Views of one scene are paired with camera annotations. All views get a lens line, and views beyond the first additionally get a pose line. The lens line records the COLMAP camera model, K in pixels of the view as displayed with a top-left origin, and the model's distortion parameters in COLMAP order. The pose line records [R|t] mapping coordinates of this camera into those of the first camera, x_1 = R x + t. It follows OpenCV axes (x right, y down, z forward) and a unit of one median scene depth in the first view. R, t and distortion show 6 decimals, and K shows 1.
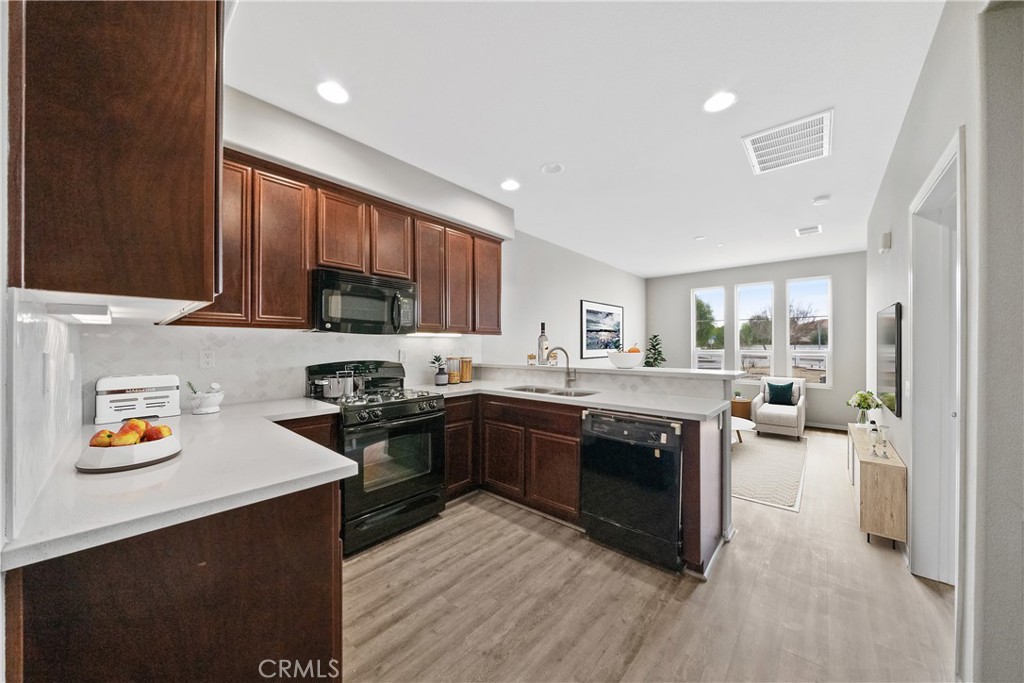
lens RADIAL K [[353.5, 0, 514.5], [0, 353.5, 342.9], [0, 0, 1]] dist [-0.008041, -0.000047]
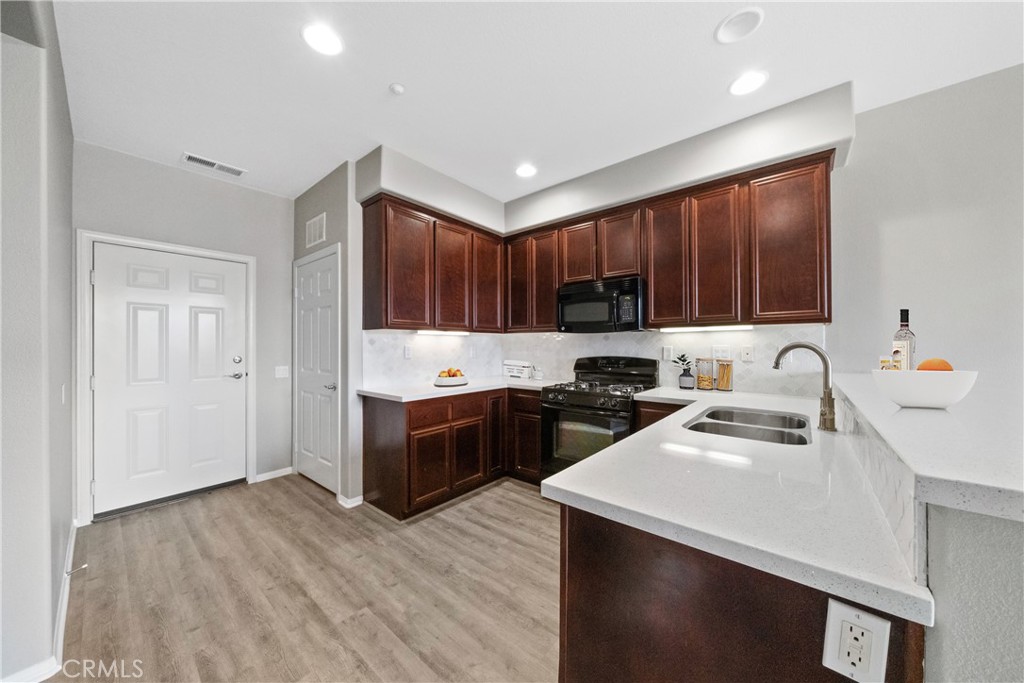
lens RADIAL K [[353.5, 0, 503.4], [0, 353.5, 342.3], [0, 0, 1]] dist [-0.008041, -0.000047]
pose [[0.003546, -0.008765, -0.999955, 0.812872], [0.012043, 0.999889, -0.008722, 0.013890], [0.999921, -0.012012, 0.003651, 0.753790]]
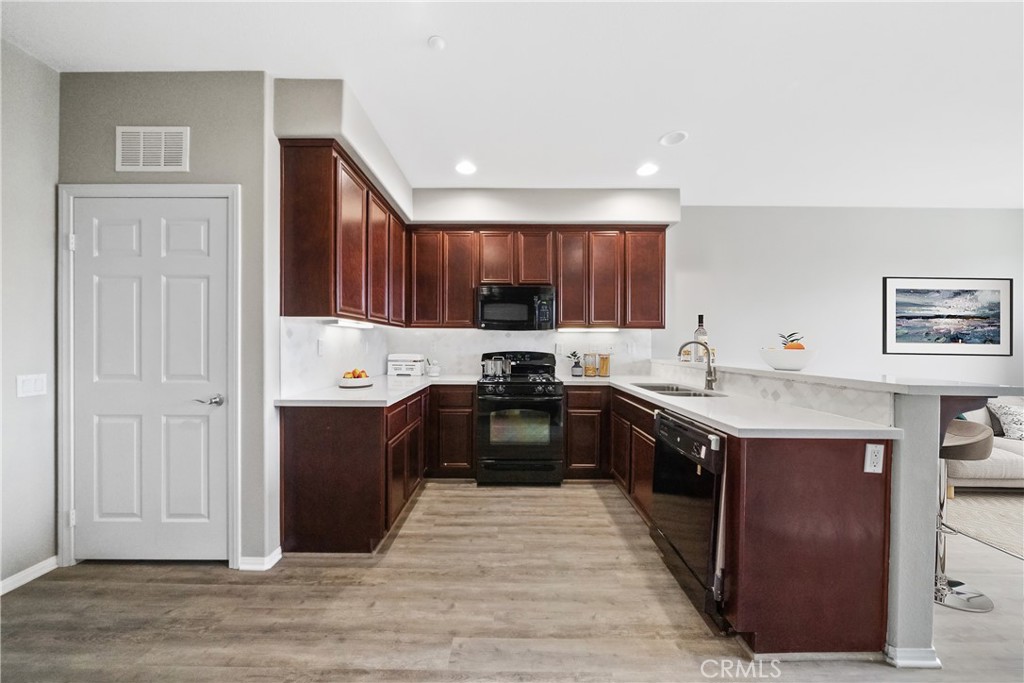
lens RADIAL K [[353.5, 0, 508.1], [0, 353.5, 343.8], [0, 0, 1]] dist [-0.008041, -0.000047]
pose [[0.654361, 0.003610, -0.756173, 0.621784], [0.001655, 0.999979, 0.006206, 0.017888], [0.756180, -0.005312, 0.654342, 0.129445]]
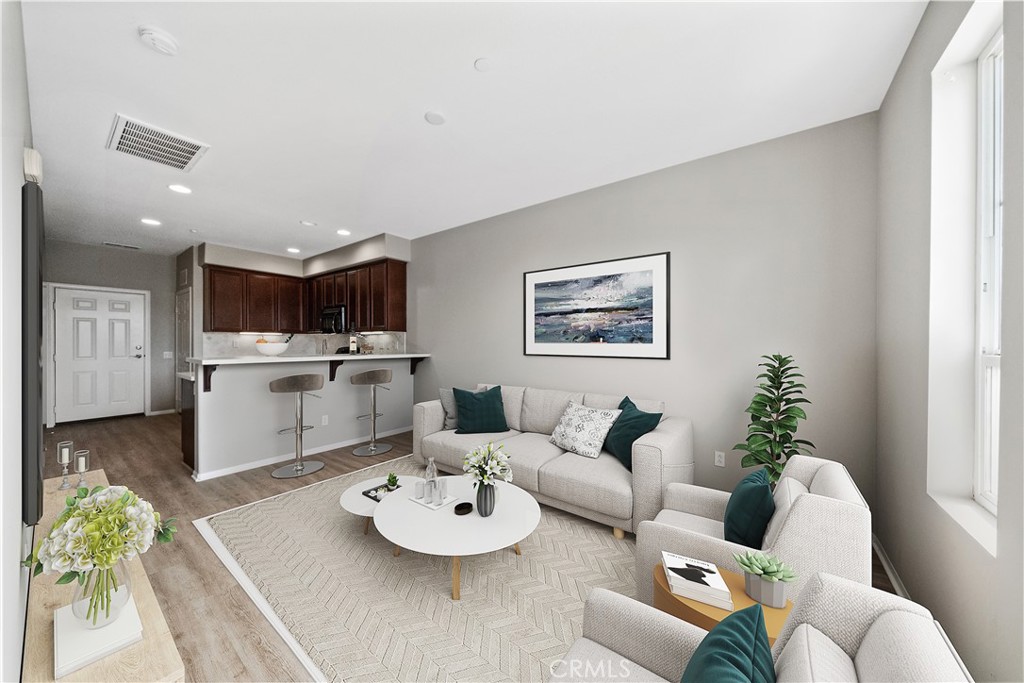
lens RADIAL K [[353.5, 0, 512.3], [0, 353.5, 346.3], [0, 0, 1]] dist [-0.008041, -0.000047]
pose [[0.023346, 0.002272, -0.999725, 2.184547], [-0.001654, 0.999996, 0.002234, 0.041984], [0.999726, 0.001601, 0.023350, 2.575258]]
